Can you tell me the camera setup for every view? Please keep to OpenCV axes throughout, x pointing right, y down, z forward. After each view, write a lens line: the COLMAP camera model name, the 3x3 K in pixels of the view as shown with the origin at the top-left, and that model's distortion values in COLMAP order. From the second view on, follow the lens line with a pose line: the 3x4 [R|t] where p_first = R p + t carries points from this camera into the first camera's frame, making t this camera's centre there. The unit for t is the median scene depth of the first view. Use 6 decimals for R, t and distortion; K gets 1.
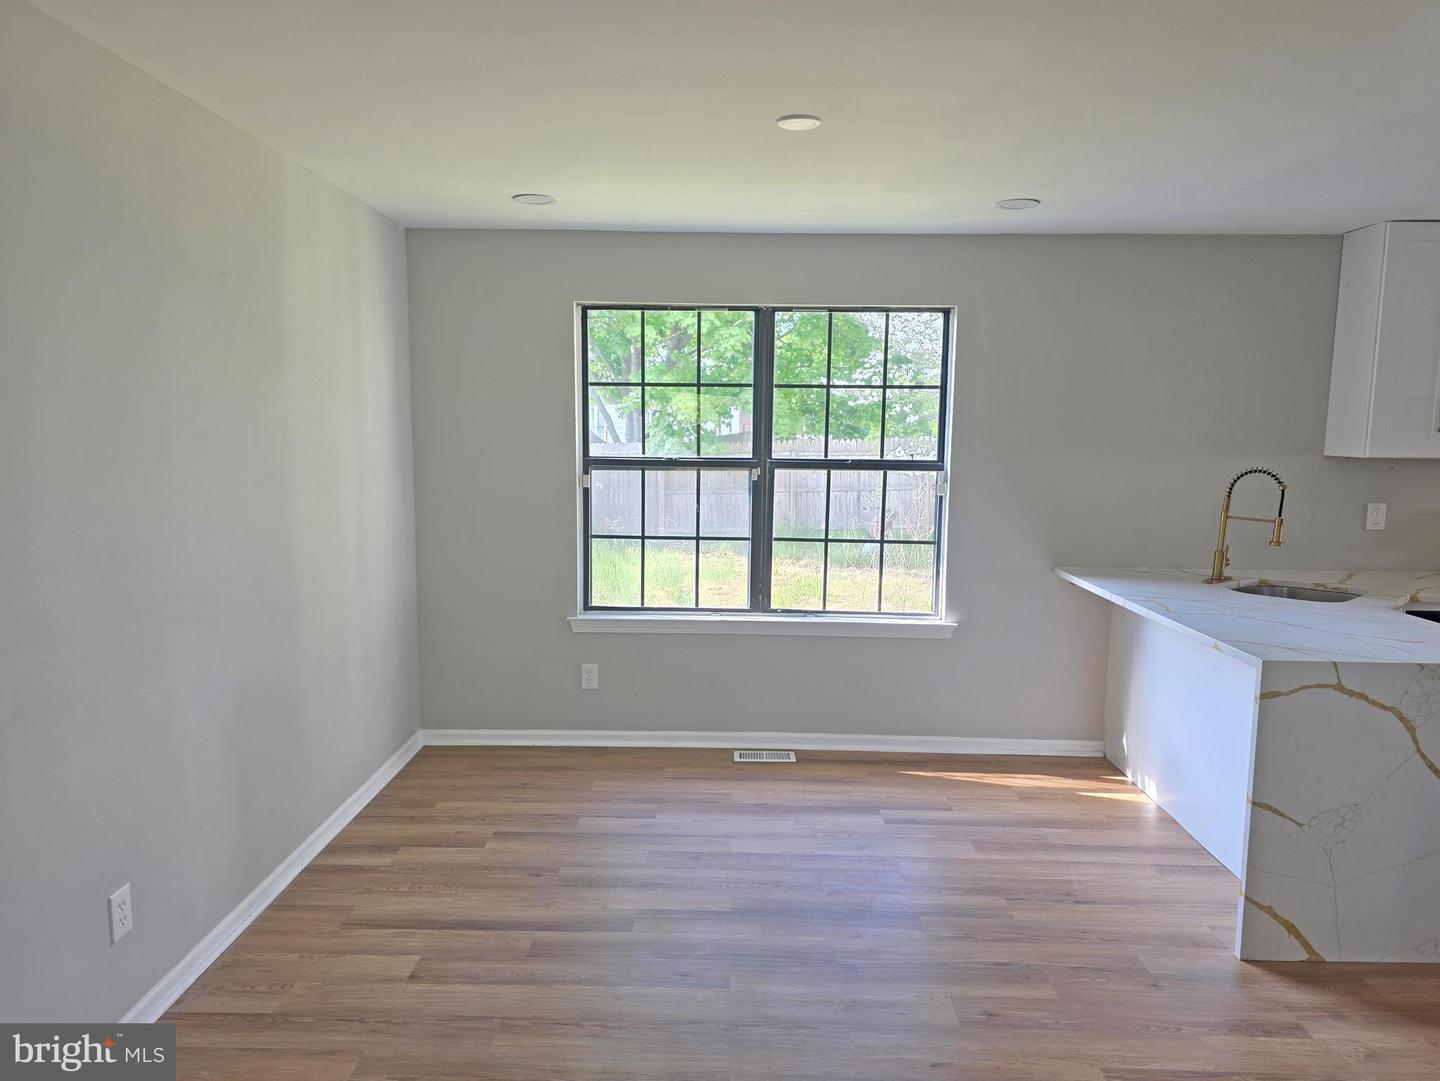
lens RADIAL K [[976.2, 0, 716.0], [0, 976.2, 541.6], [0, 0, 1]] dist [0.033203, -0.000289]
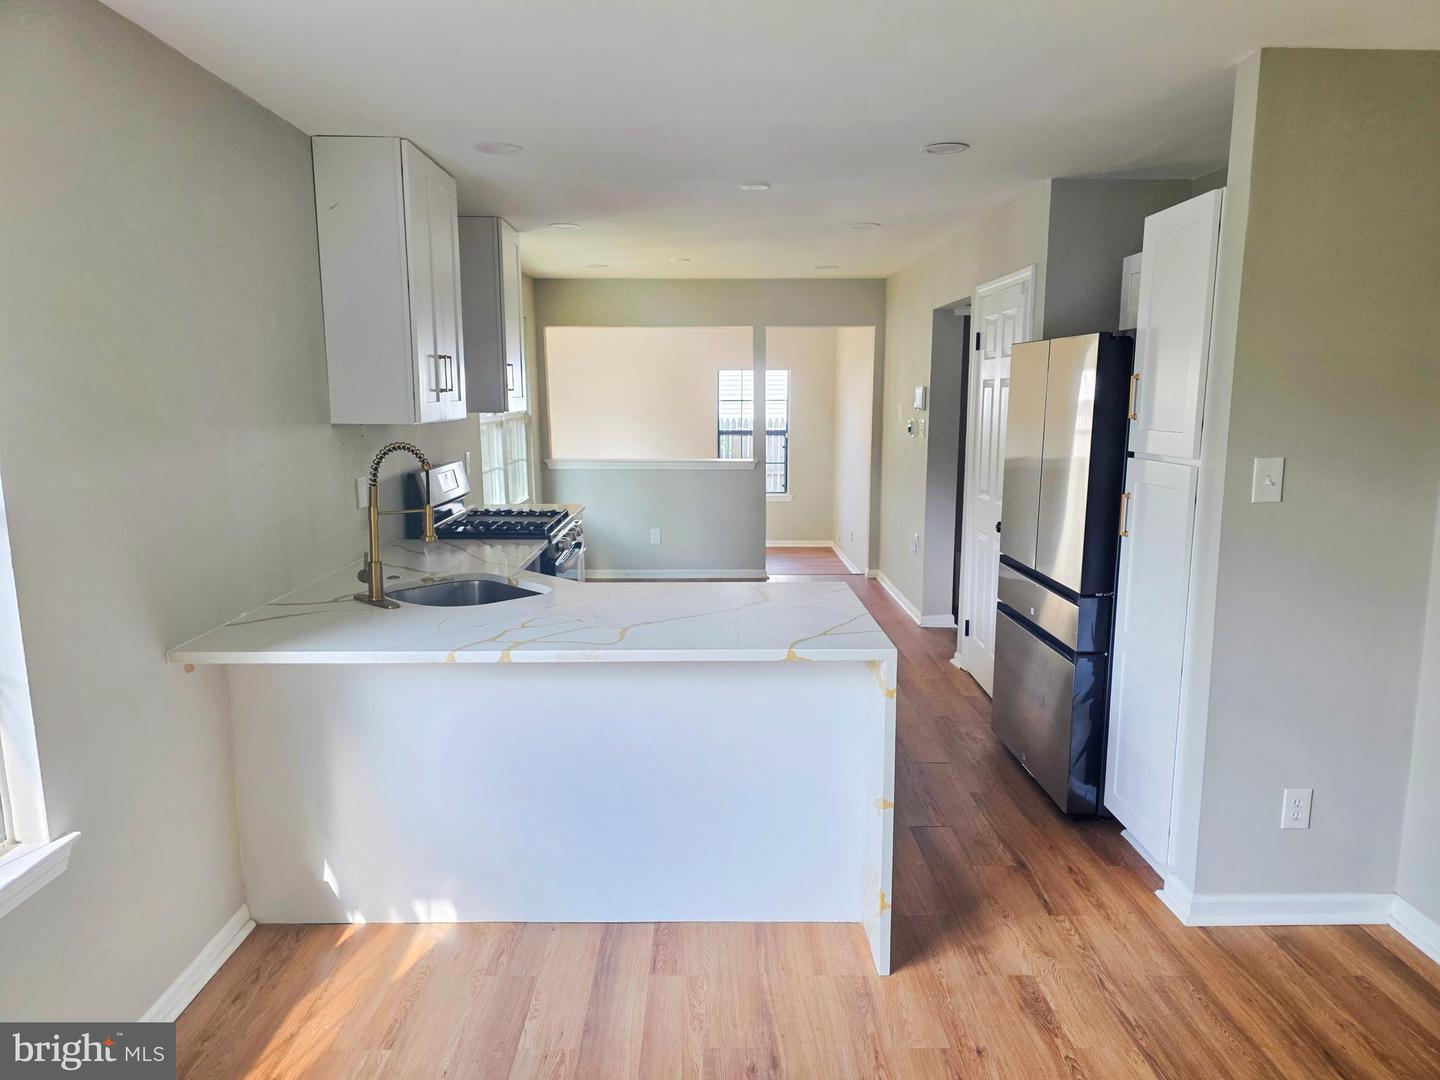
lens RADIAL K [[976.2, 0, 715.6], [0, 976.2, 547.8], [0, 0, 1]] dist [0.033203, -0.000289]
pose [[-0.017489, -0.168827, 0.985491, -0.207934], [0.118861, 0.978301, 0.169704, -0.095968], [-0.992757, 0.120104, 0.002957, 0.776375]]
